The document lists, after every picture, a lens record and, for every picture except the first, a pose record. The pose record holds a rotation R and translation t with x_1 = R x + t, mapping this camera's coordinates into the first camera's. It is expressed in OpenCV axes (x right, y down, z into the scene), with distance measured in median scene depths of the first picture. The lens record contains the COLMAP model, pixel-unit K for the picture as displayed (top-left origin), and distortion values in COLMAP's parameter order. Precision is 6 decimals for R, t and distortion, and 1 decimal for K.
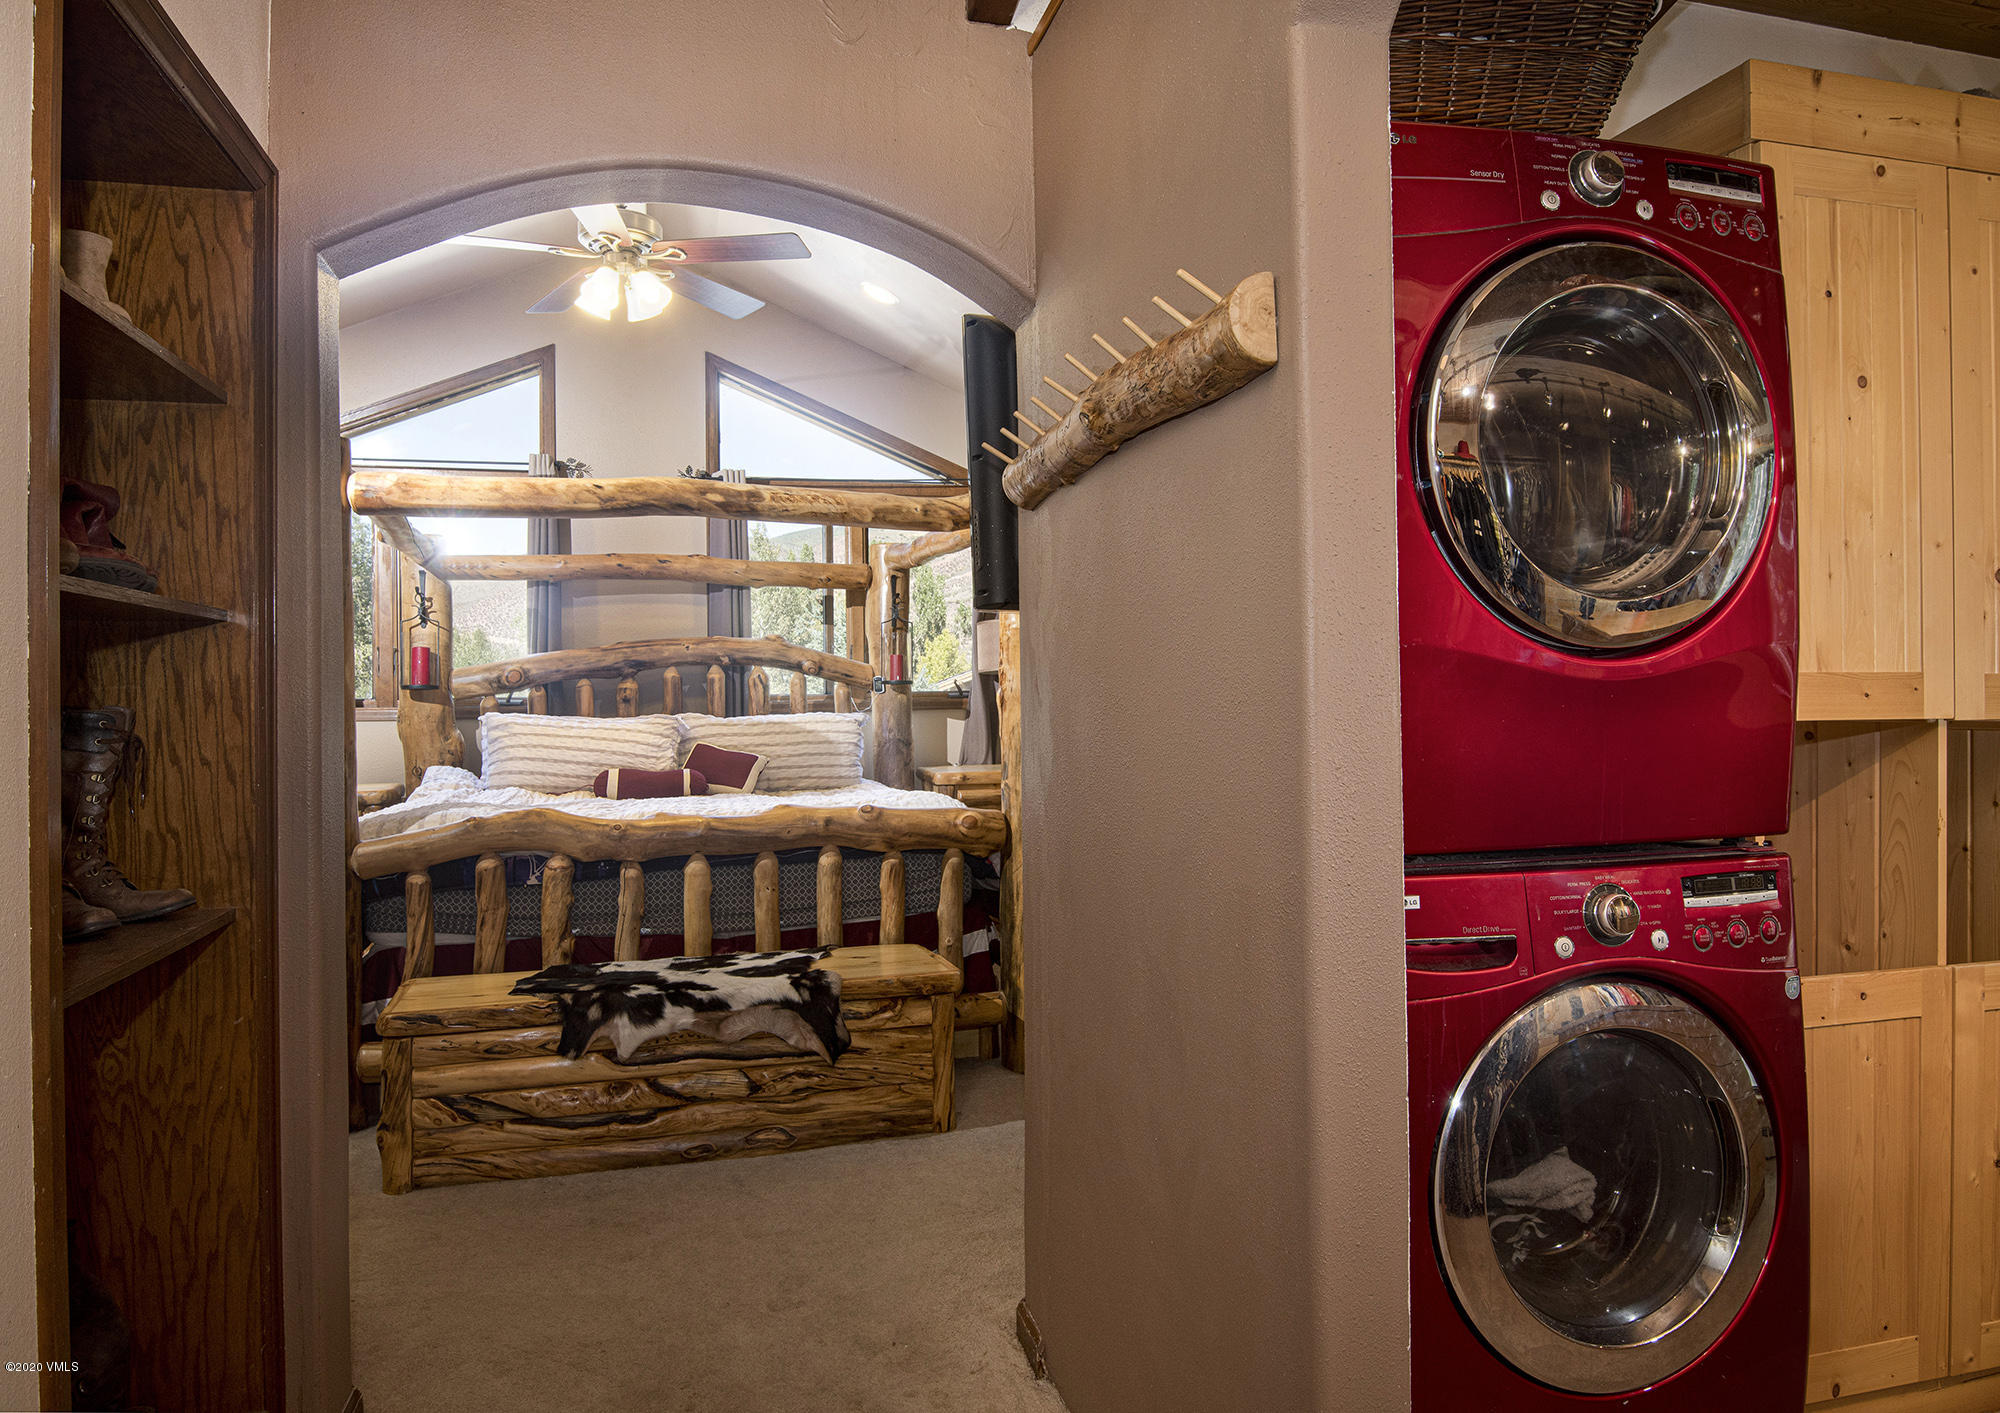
lens RADIAL K [[1143.2, 0, 1004.7], [0, 1143.2, 676.6], [0, 0, 1]] dist [0.001106, -0.000340]
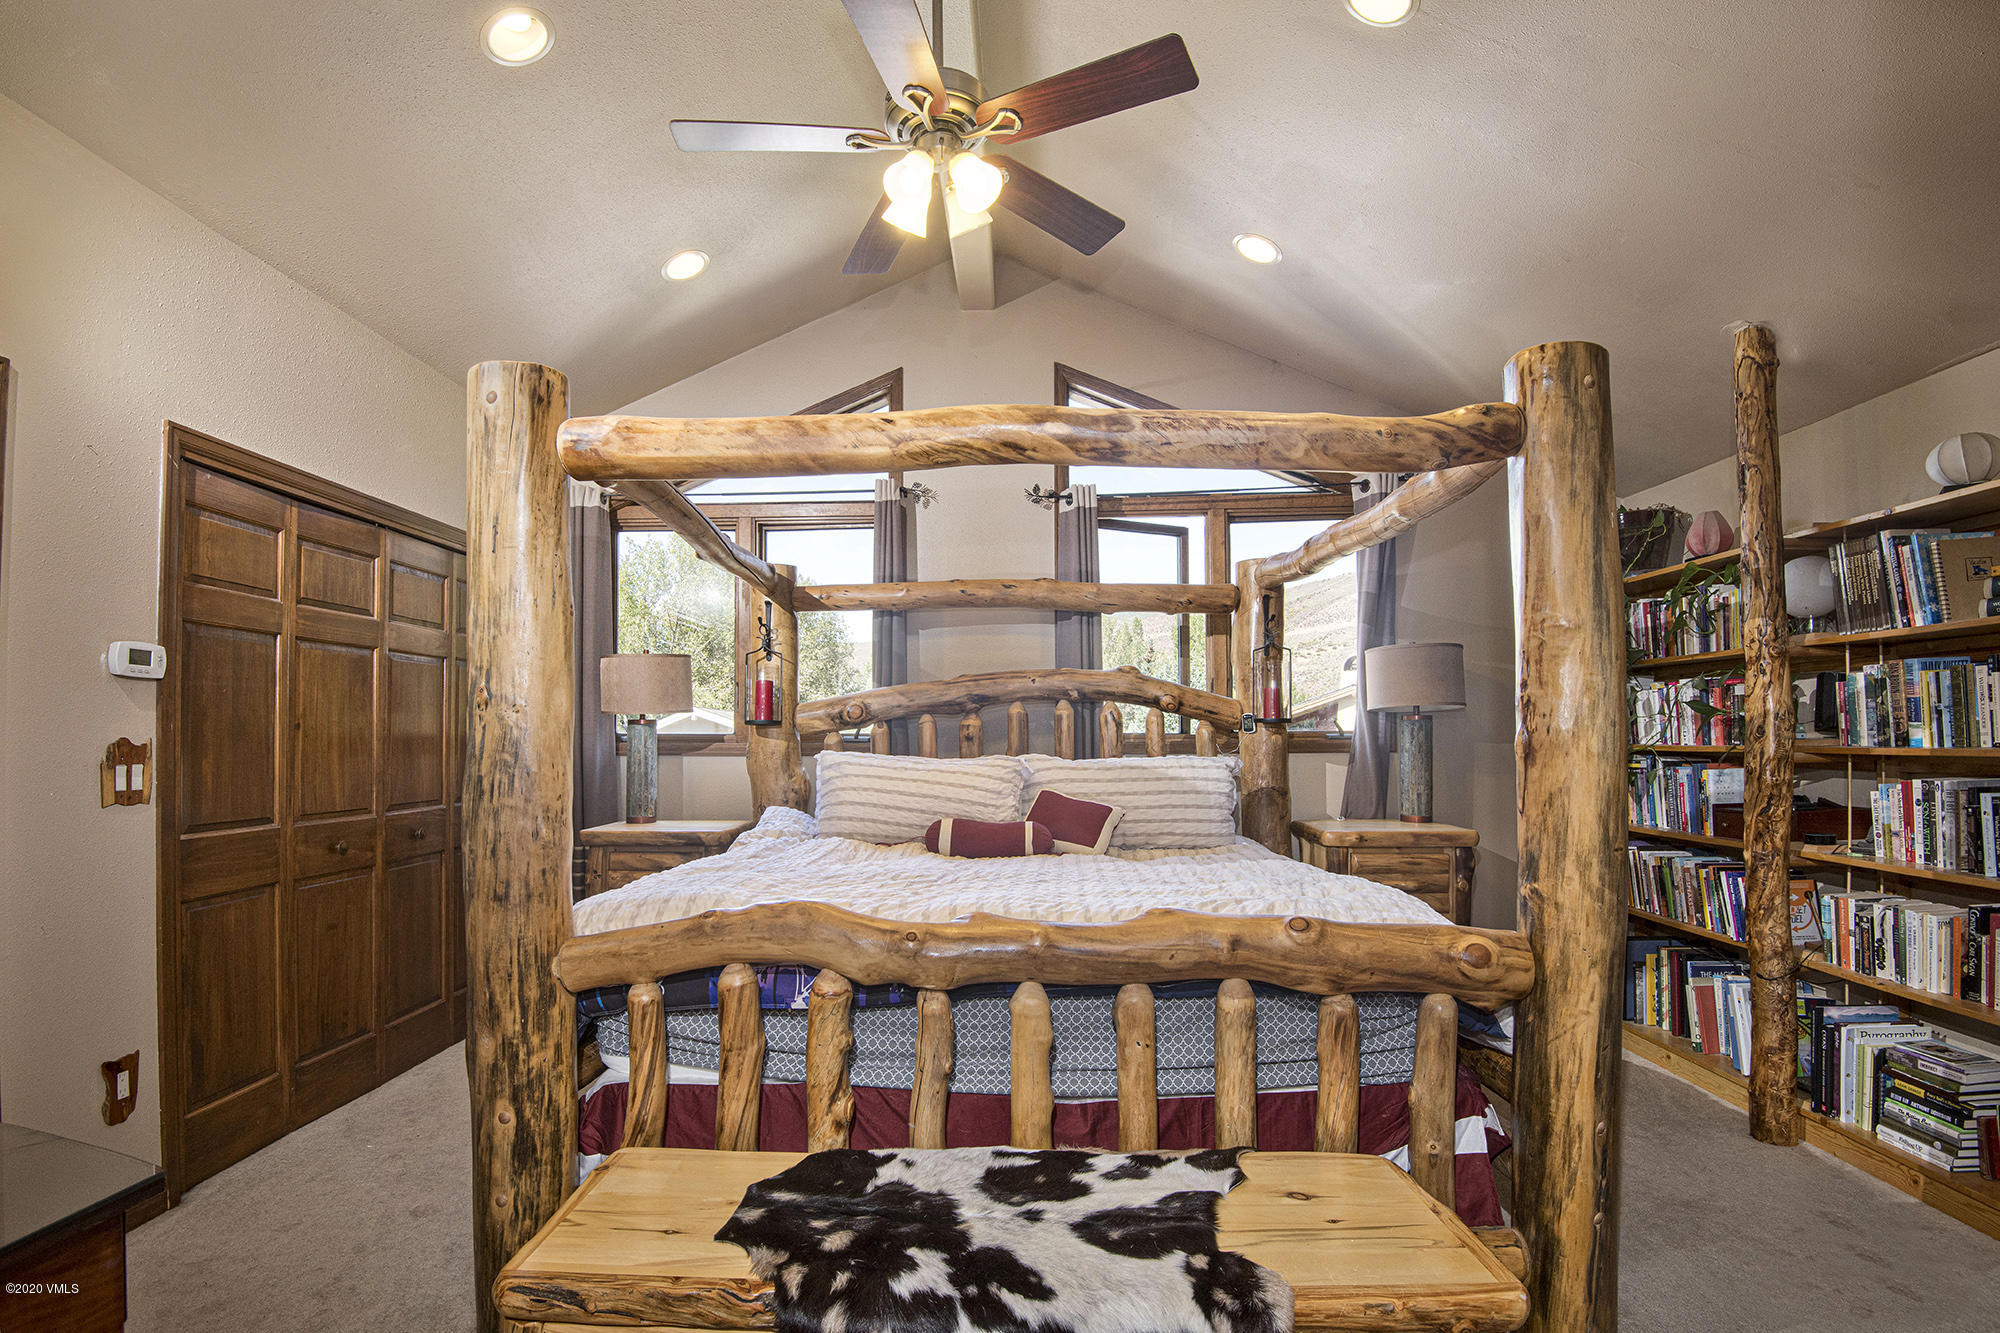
lens RADIAL K [[987.4, 0, 1000.6], [0, 987.4, 692.3], [0, 0, 1]] dist [-0.001842, -0.000238]
pose [[0.950816, -0.003900, -0.309732, -0.065746], [-0.003937, 0.999688, -0.024672, 0.003436], [0.309732, 0.024678, 0.950504, 0.272028]]
